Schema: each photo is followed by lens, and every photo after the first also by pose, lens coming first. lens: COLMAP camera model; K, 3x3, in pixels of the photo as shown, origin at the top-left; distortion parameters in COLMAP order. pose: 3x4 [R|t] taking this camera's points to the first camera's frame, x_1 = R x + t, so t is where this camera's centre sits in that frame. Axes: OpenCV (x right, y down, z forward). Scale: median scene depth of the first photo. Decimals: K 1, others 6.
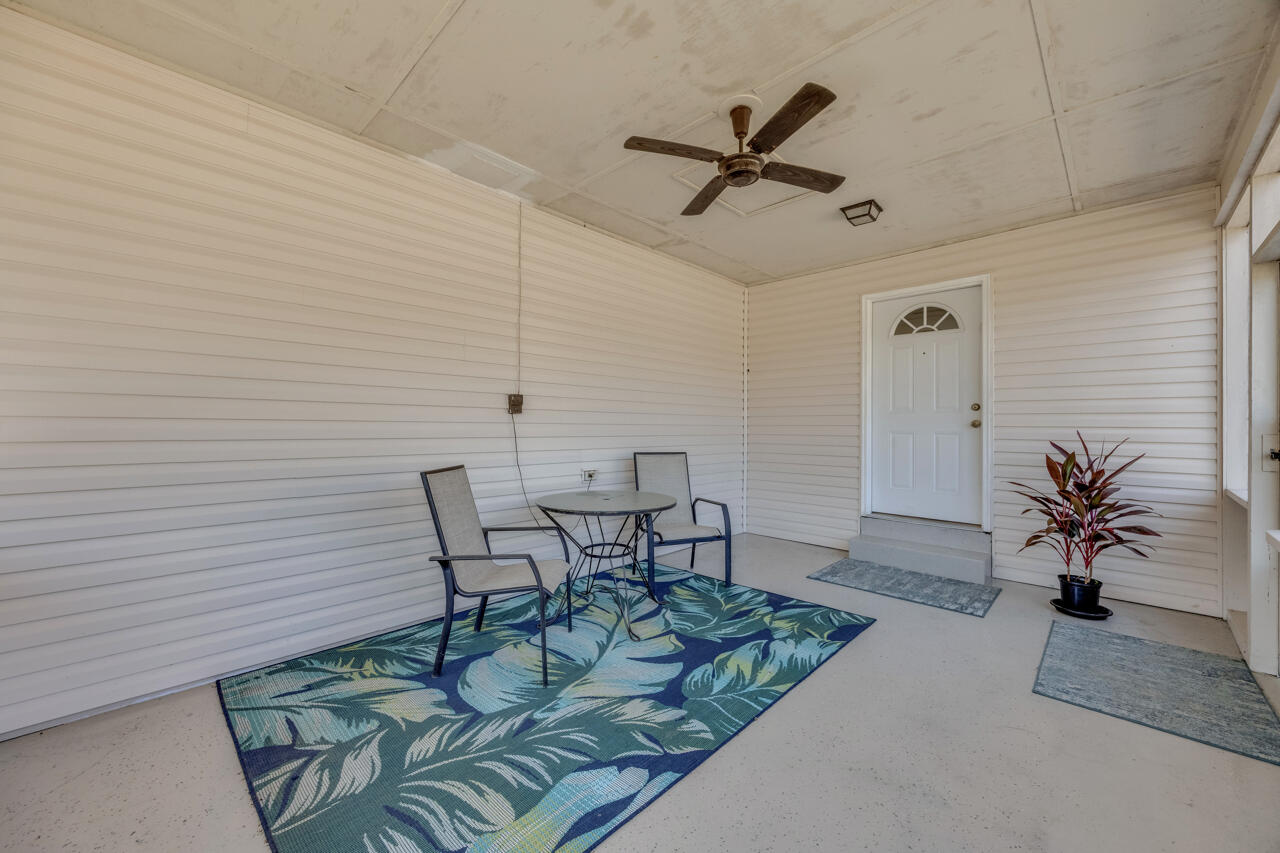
lens RADIAL K [[476.8, 0, 643.6], [0, 476.8, 431.0], [0, 0, 1]] dist [-0.000138, 0.000029]
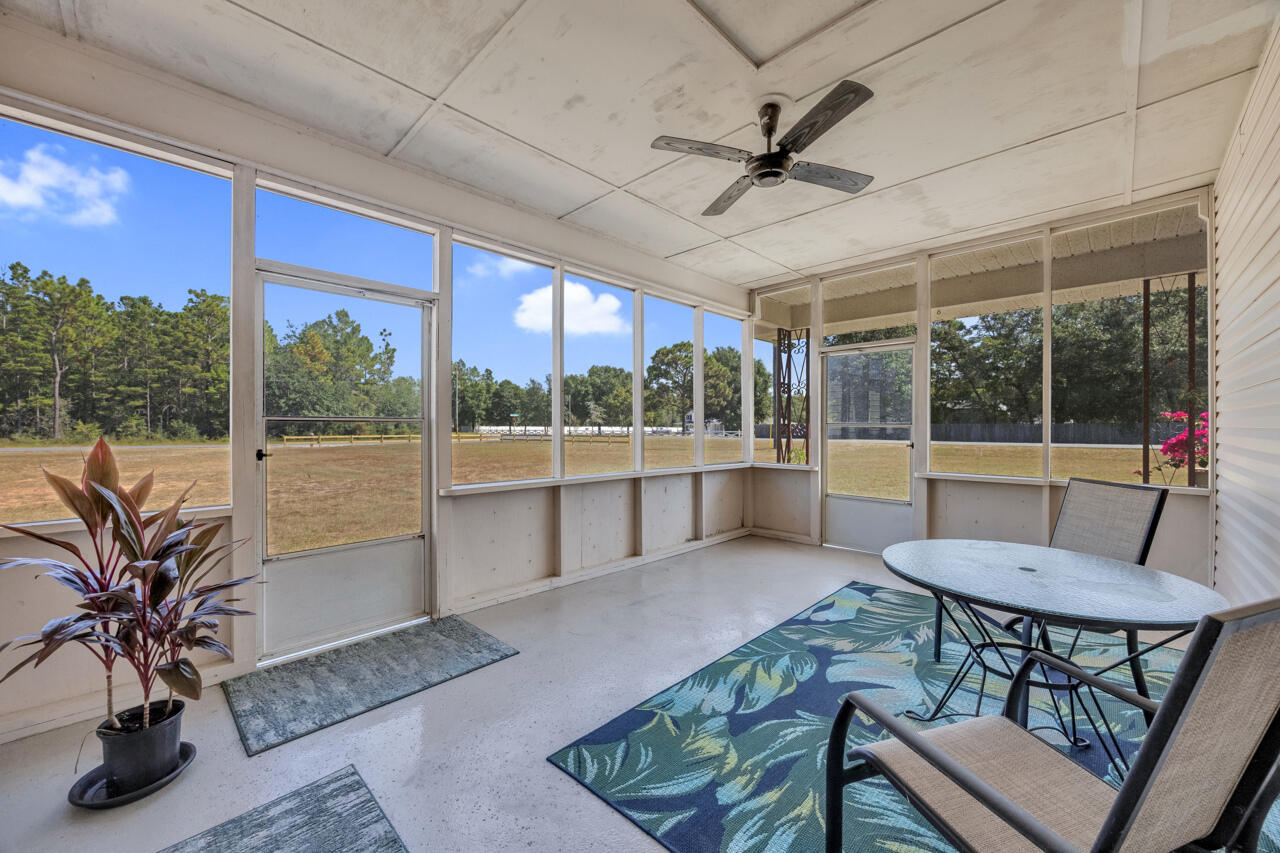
lens RADIAL K [[476.8, 0, 643.6], [0, 476.8, 431.0], [0, 0, 1]] dist [-0.000138, 0.000029]
pose [[-0.999999, -0.001506, 0.000601, 0.459427], [-0.001501, 0.999960, 0.008769, -0.019086], [-0.000614, 0.008768, -0.999961, 1.980045]]
